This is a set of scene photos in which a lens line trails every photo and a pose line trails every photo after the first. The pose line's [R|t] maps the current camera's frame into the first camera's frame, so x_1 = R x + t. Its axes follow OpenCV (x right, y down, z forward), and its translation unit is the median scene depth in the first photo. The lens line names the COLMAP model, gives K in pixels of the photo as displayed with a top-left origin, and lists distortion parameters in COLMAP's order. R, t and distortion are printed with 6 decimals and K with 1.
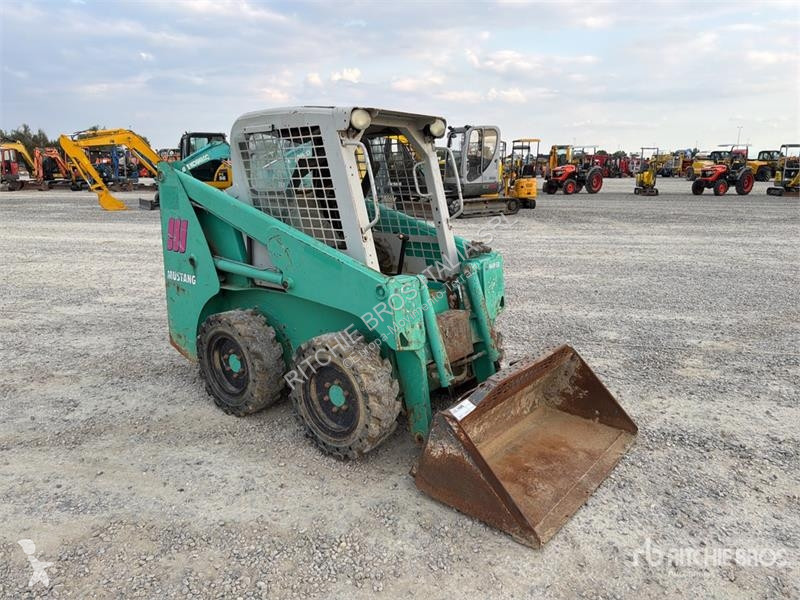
lens RADIAL K [[567.2, 0, 399.9], [0, 567.2, 298.6], [0, 0, 1]] dist [0.071336, -0.087118]
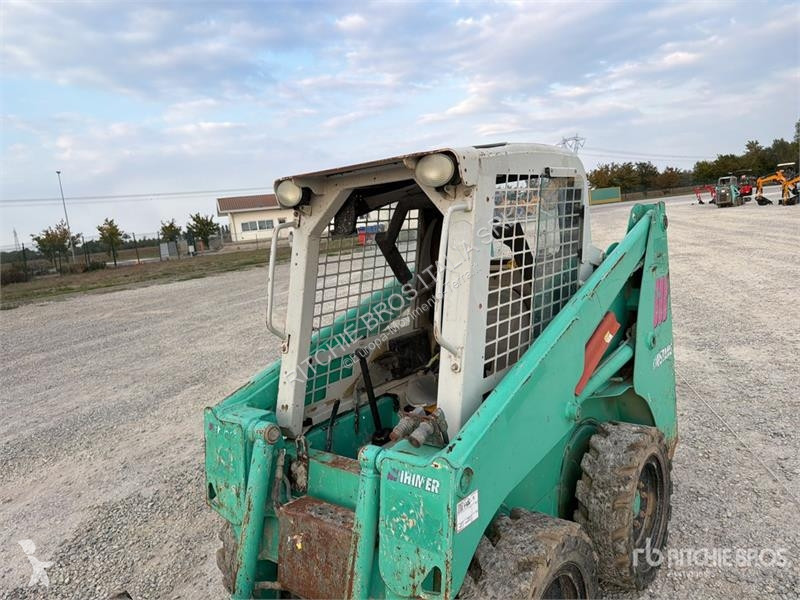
lens RADIAL K [[567.2, 0, 399.8], [0, 567.2, 292.2], [0, 0, 1]] dist [0.075411, -0.102565]
pose [[-0.014483, 0.130519, -0.991340, 0.551034], [-0.116417, 0.984481, 0.131316, -0.243591], [0.993095, 0.117311, 0.000936, 0.933413]]
